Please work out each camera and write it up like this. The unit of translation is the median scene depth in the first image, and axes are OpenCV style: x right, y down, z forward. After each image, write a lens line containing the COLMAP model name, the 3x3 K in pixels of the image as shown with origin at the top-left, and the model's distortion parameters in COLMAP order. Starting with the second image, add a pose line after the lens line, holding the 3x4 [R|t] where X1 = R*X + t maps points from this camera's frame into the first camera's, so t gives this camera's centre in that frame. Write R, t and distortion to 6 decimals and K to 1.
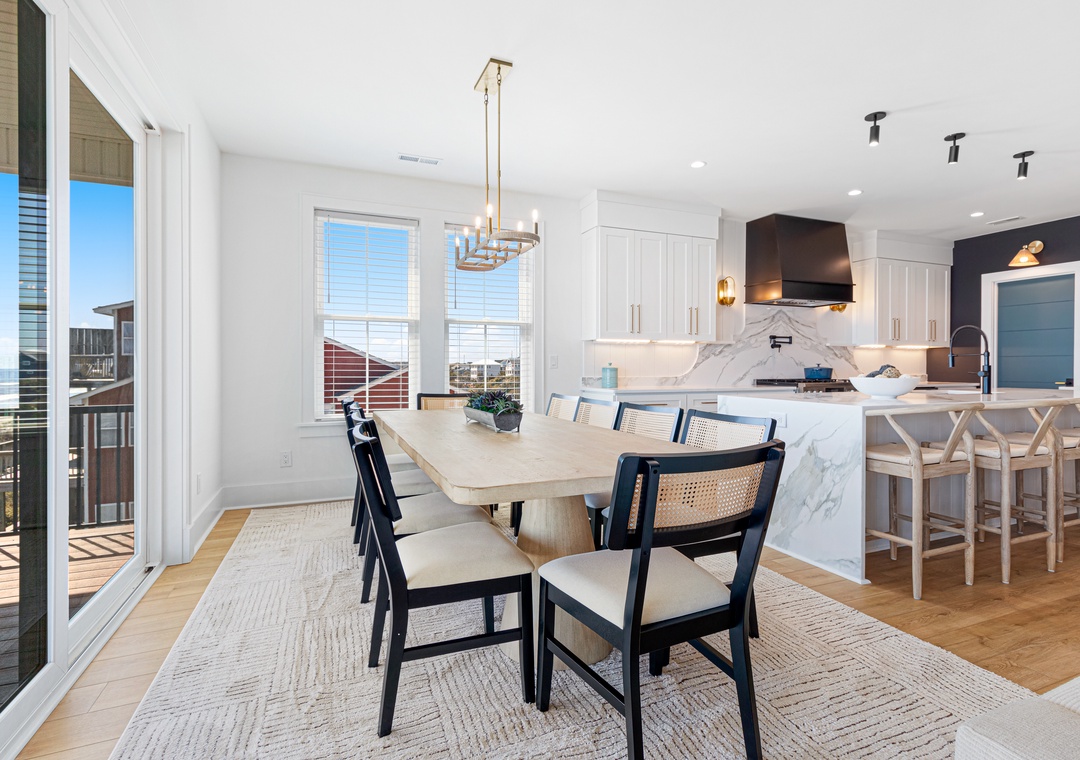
lens RADIAL K [[528.9, 0, 540.0], [0, 528.9, 380.0], [0, 0, 1]] dist [0.004382, 0.000012]
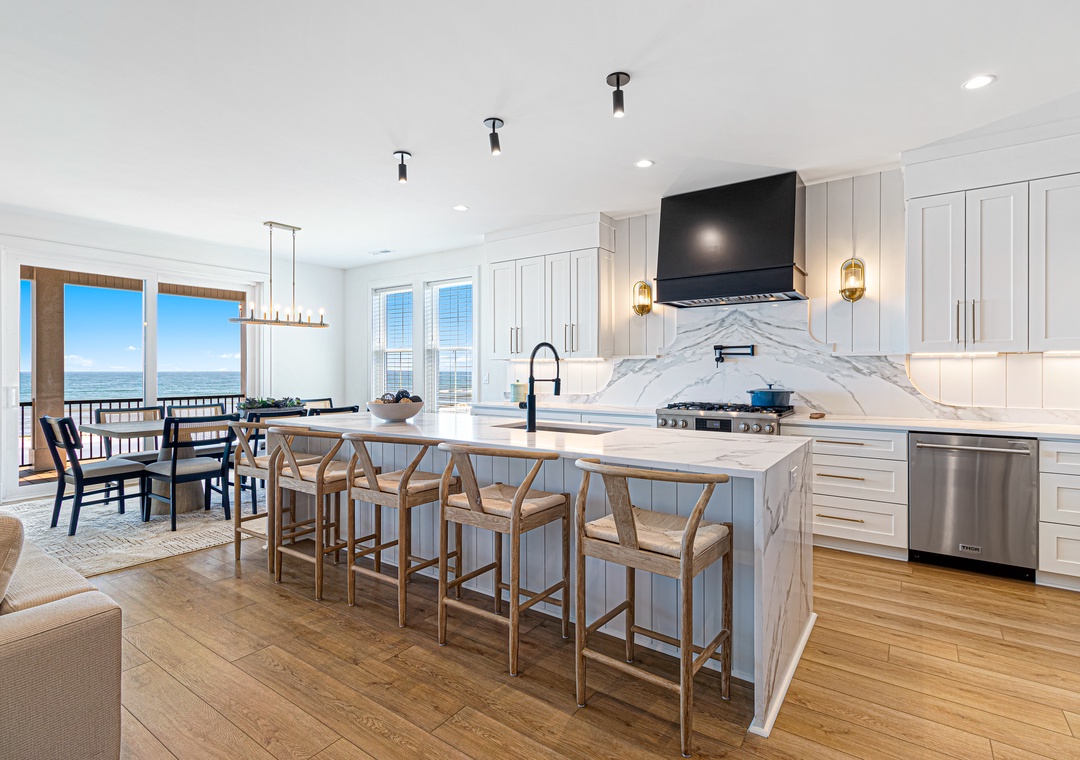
lens RADIAL K [[535.9, 0, 544.4], [0, 535.9, 368.0], [0, 0, 1]] dist [0.002136, 0.000285]
pose [[0.536260, -0.006800, -0.844026, 0.958514], [-0.027260, 0.999306, -0.025371, -0.025582], [0.843613, 0.036614, 0.535702, 0.380900]]
